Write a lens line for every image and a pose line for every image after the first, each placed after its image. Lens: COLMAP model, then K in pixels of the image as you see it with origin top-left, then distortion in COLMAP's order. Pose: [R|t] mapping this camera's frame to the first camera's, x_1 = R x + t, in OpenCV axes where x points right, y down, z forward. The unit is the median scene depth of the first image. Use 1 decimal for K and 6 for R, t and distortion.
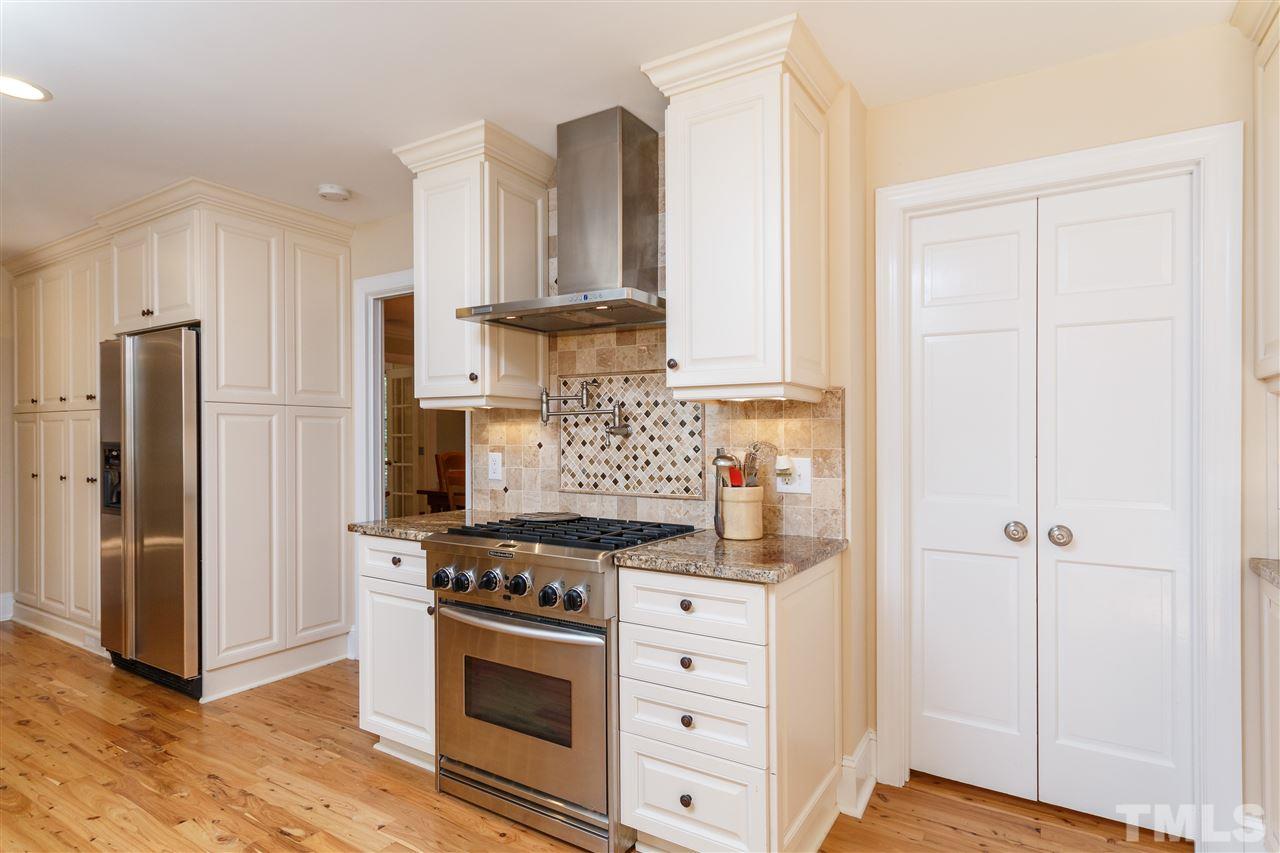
lens RADIAL K [[676.4, 0, 642.2], [0, 676.4, 427.2], [0, 0, 1]] dist [0.013436, 0.001134]
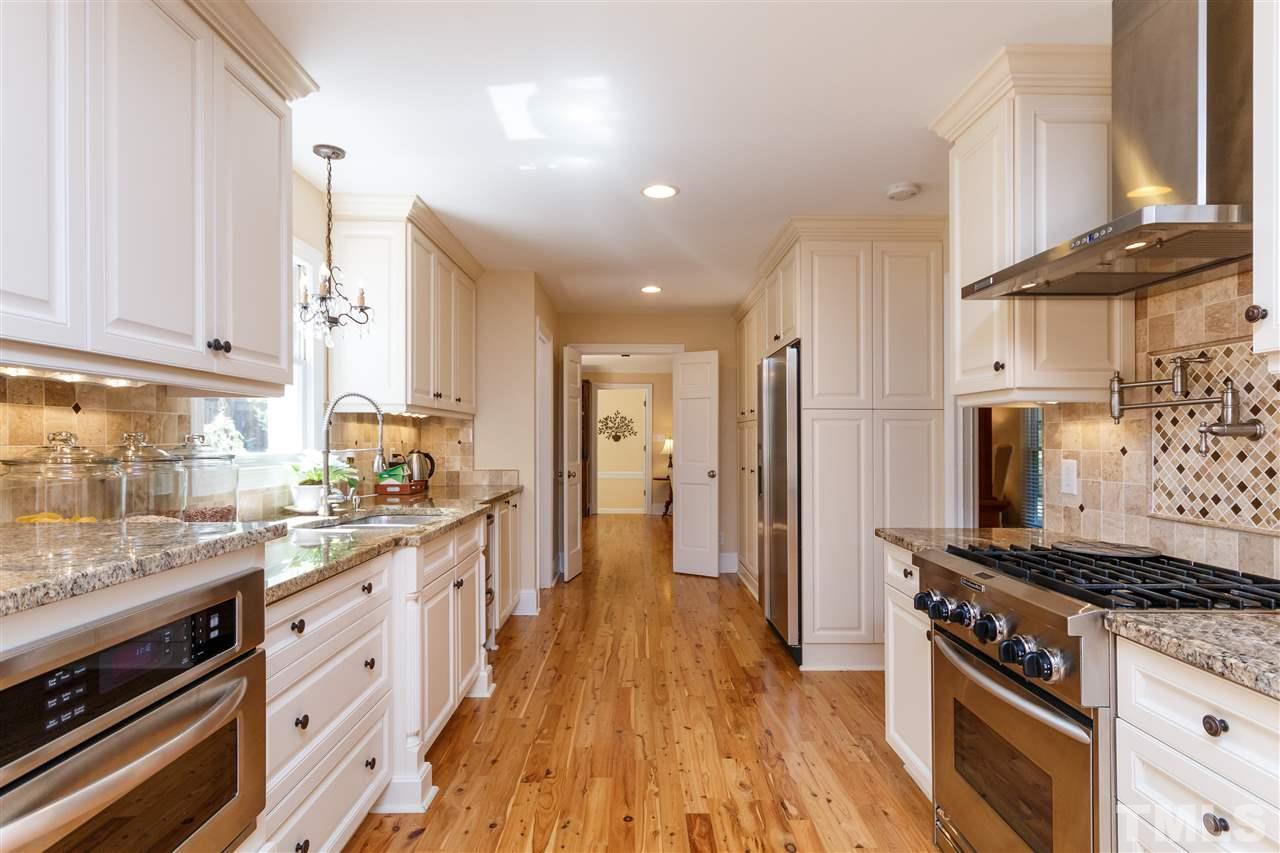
lens RADIAL K [[676.4, 0, 642.9], [0, 676.4, 437.7], [0, 0, 1]] dist [0.013436, 0.001134]
pose [[0.539153, -0.003498, -0.842201, 0.197714], [0.011688, 0.999926, 0.003329, 0.004239], [0.842127, -0.011639, 0.539154, 0.177474]]
